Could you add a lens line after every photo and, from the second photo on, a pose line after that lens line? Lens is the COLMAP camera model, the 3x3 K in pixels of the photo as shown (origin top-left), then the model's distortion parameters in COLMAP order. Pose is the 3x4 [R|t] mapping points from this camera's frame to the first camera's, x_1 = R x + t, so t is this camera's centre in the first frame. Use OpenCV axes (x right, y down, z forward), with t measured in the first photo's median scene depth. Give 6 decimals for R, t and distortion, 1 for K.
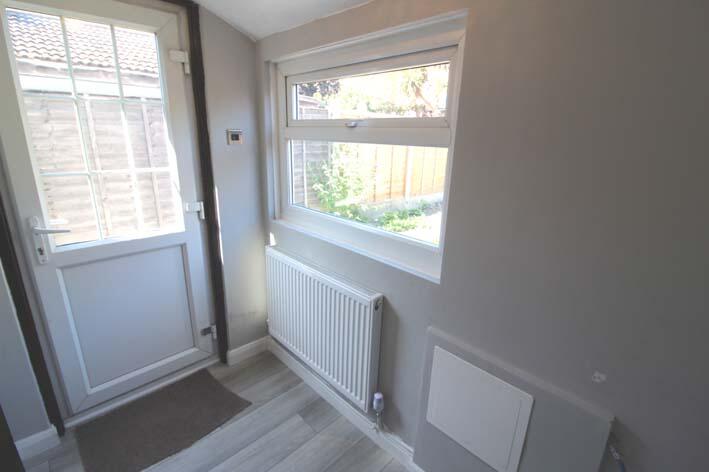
lens RADIAL K [[345.0, 0, 354.5], [0, 345.0, 236.0], [0, 0, 1]] dist [0.001082, 0.000052]
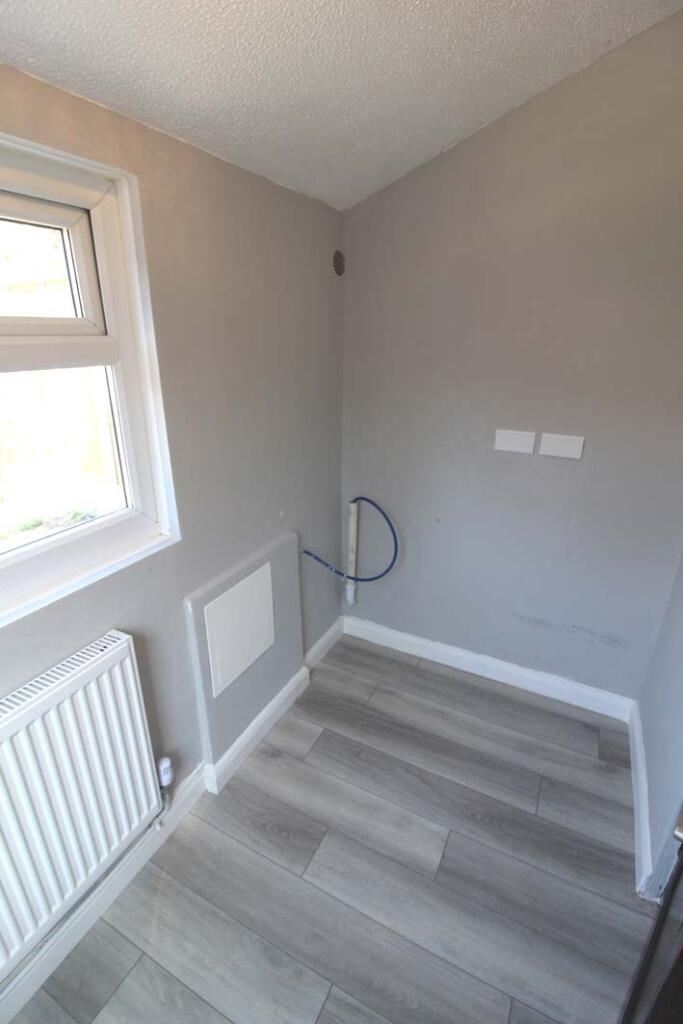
lens RADIAL K [[472.2, 0, 341.5], [0, 472.2, 512.0], [0, 0, 1]] dist [-0.001735, -0.000322]
pose [[-0.328172, -0.358807, 0.873819, -0.729341], [0.267353, 0.851947, 0.450233, -0.276709], [-0.905994, 0.381372, -0.183657, 0.783390]]
